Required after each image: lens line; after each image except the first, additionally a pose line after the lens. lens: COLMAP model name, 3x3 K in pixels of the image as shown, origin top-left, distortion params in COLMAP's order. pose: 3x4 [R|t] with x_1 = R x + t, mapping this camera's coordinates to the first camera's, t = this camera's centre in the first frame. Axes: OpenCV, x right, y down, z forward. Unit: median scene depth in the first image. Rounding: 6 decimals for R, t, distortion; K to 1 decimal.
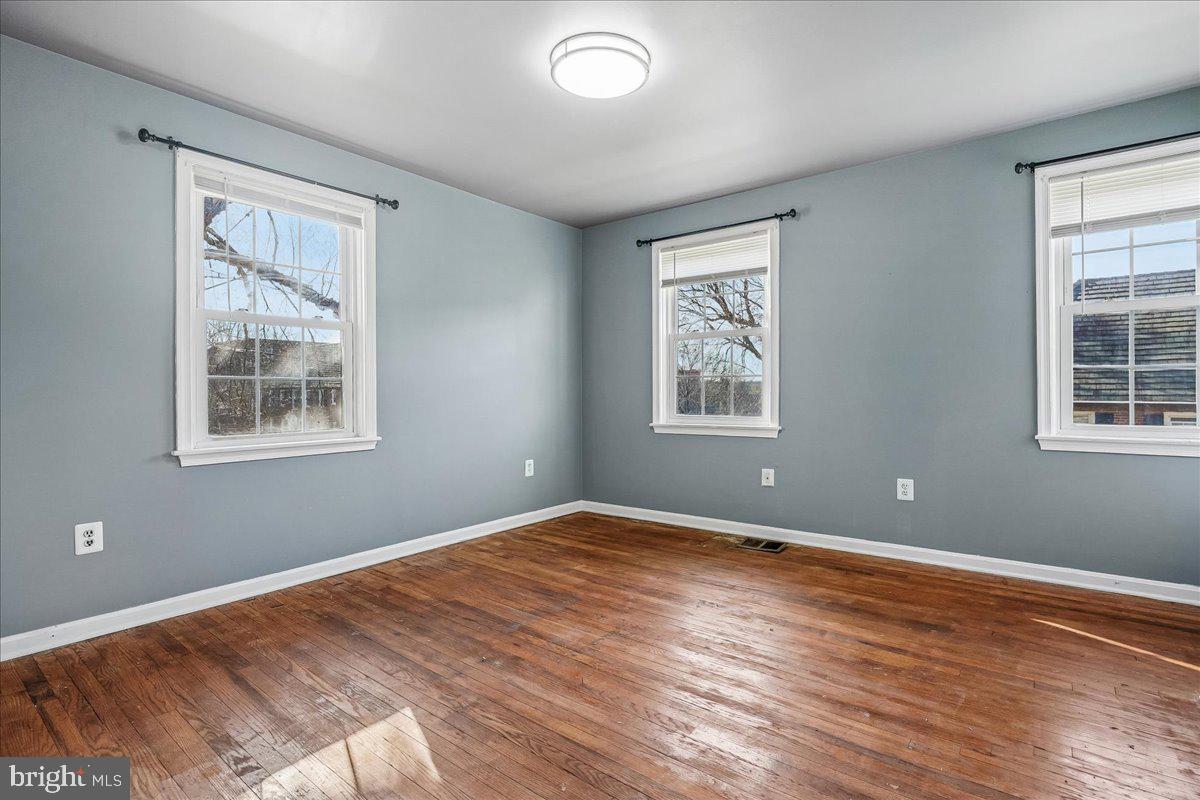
lens RADIAL K [[587.0, 0, 607.8], [0, 587.0, 387.7], [0, 0, 1]] dist [-0.002267, 0.000045]
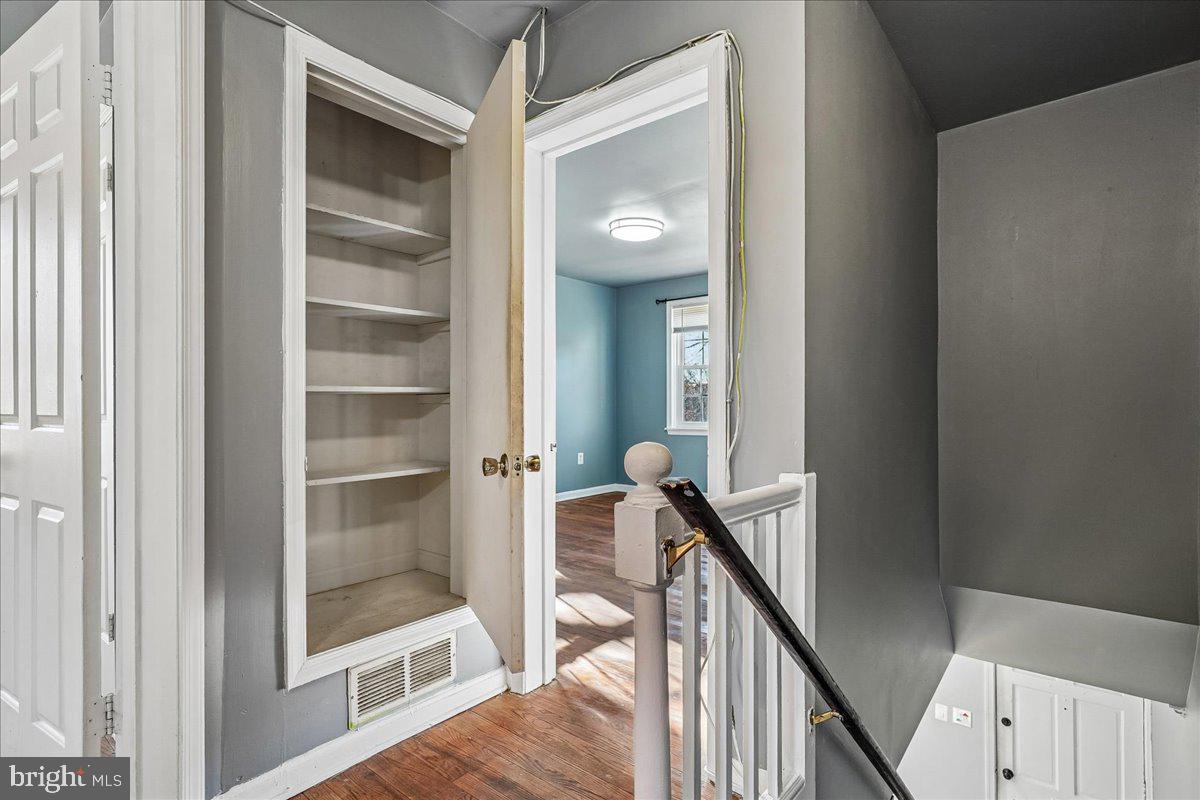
lens RADIAL K [[592.8, 0, 599.2], [0, 592.8, 400.9], [0, 0, 1]] dist [-0.000836, 0.001460]
pose [[0.999083, 0.002197, -0.042748, -0.034198], [-0.002192, 0.999998, 0.000164, -0.006795], [0.042748, -0.000070, 0.999086, -0.589162]]
